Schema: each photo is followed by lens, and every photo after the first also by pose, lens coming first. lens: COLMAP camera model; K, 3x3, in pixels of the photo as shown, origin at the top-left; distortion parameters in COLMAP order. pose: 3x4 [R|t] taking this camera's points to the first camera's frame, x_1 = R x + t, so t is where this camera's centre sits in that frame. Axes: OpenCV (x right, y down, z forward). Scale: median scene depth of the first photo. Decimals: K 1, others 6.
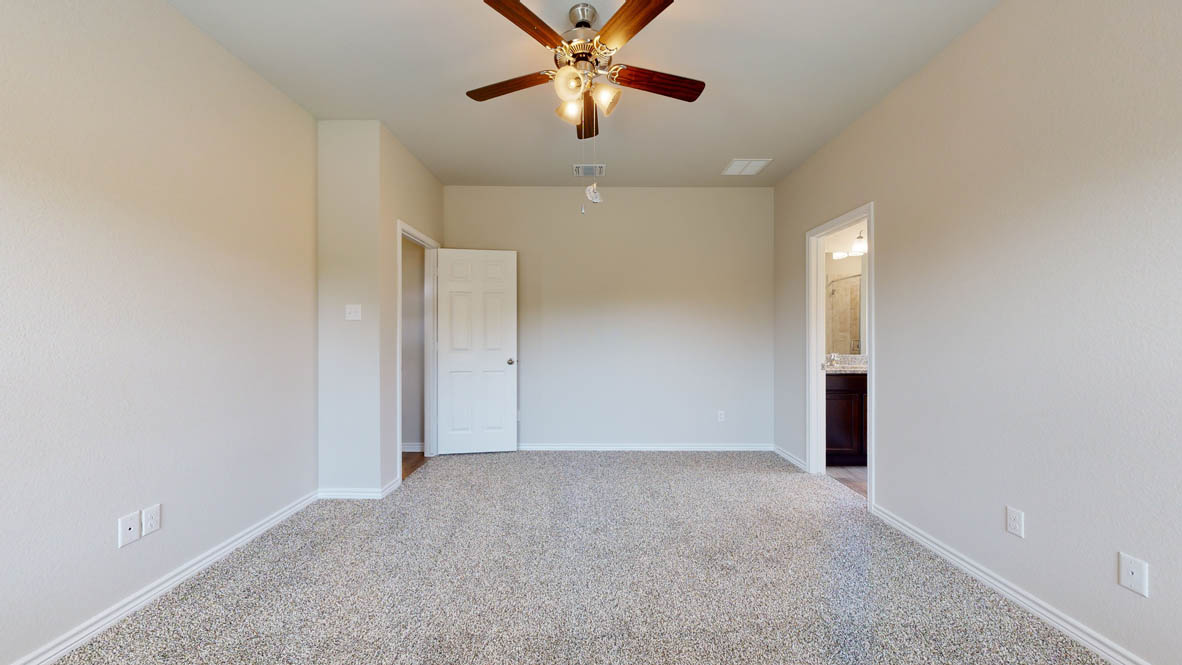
lens RADIAL K [[408.6, 0, 592.8], [0, 408.6, 337.4], [0, 0, 1]] dist [0.001367, 0.000258]
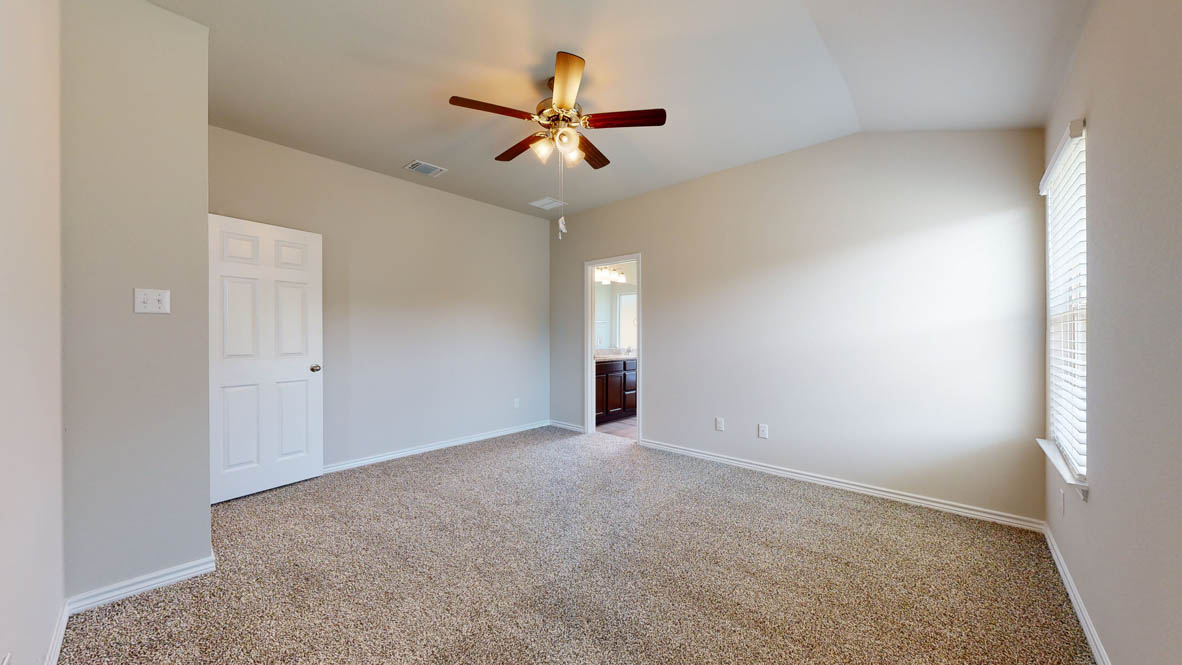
lens RADIAL K [[408.6, 0, 588.2], [0, 408.6, 337.9], [0, 0, 1]] dist [0.001367, 0.000258]
pose [[0.679079, -0.008156, 0.734020, -0.503407], [0.007808, 0.999962, 0.003887, -0.001294], [-0.734024, 0.003092, 0.679116, 0.040188]]
